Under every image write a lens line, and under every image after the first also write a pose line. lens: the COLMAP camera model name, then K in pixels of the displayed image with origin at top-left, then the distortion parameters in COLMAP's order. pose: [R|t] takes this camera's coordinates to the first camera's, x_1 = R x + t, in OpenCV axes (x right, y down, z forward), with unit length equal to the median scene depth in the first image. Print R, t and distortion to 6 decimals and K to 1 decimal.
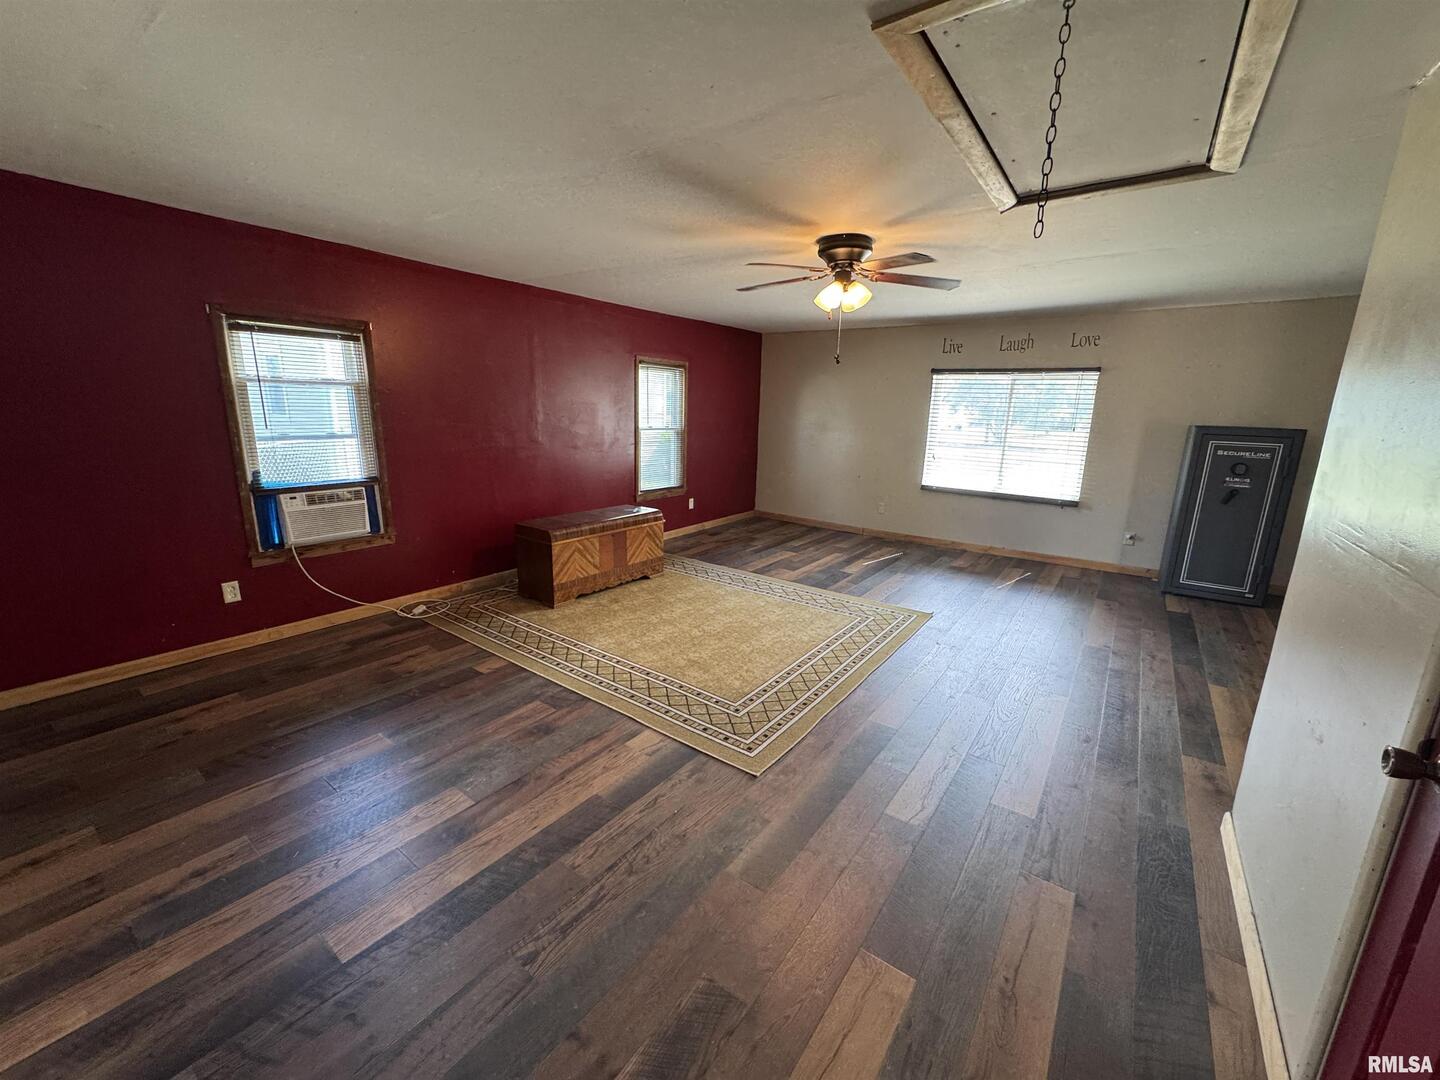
lens RADIAL K [[574.9, 0, 716.7], [0, 574.9, 541.9], [0, 0, 1]] dist [-0.002567, 0.001061]
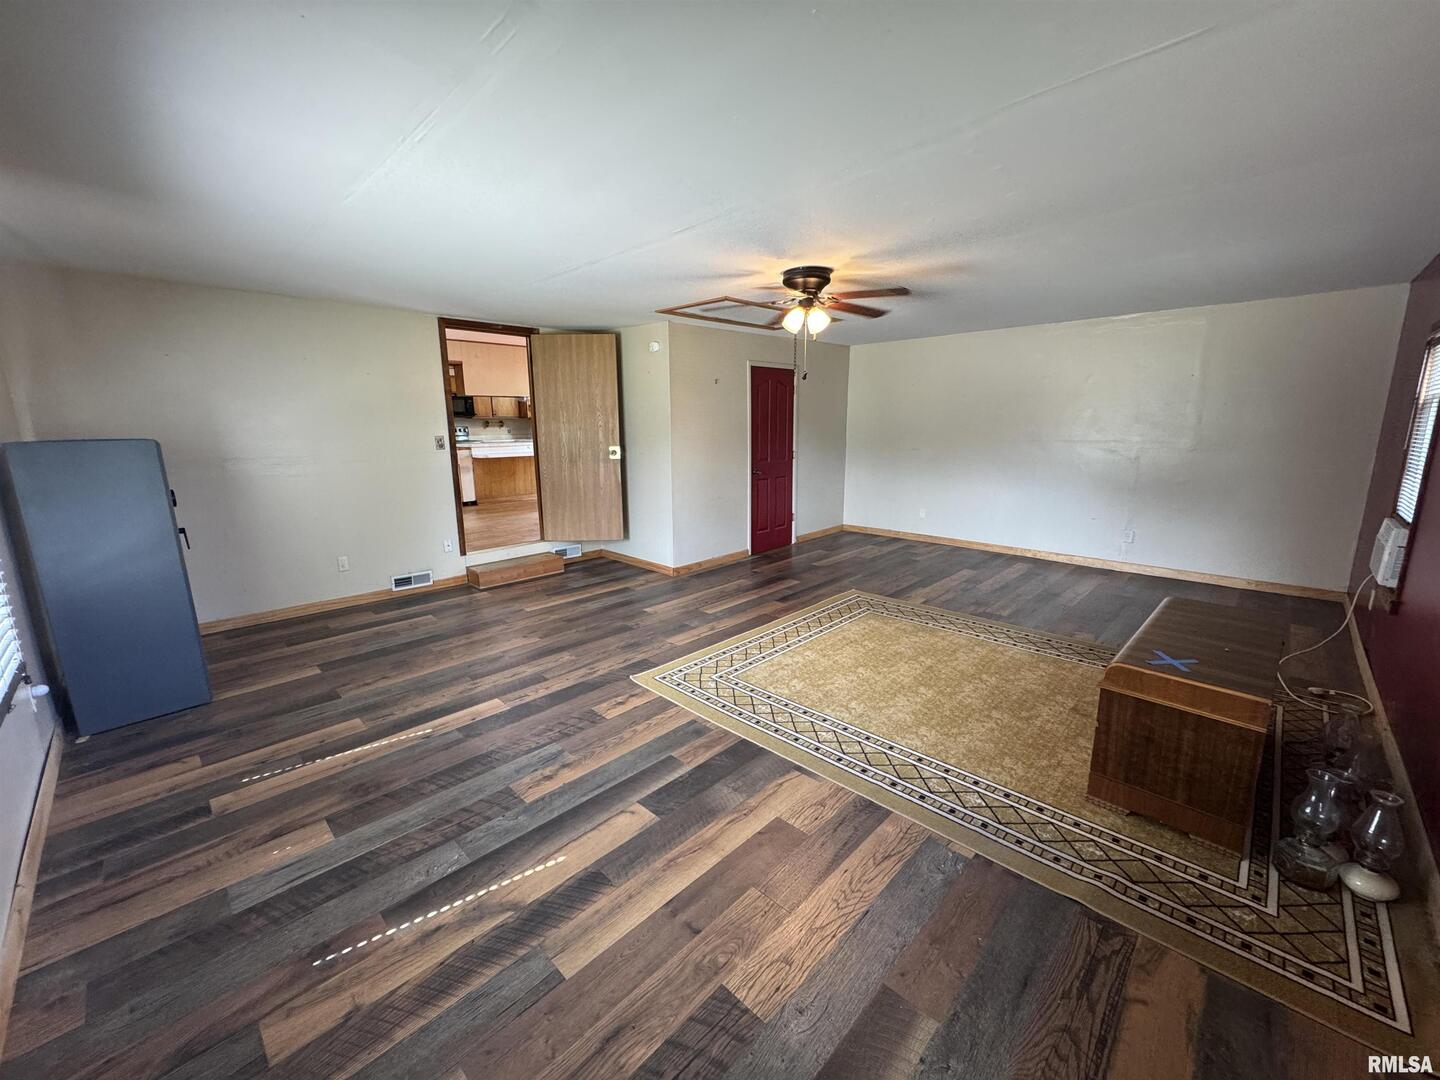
lens RADIAL K [[574.9, 0, 721.4], [0, 574.9, 534.8], [0, 0, 1]] dist [-0.002567, 0.001061]
pose [[-0.991092, -0.036905, 0.127962, 0.160293], [0.019263, 0.911009, 0.411936, -0.370944], [-0.131777, 0.410731, -0.902183, 1.596762]]
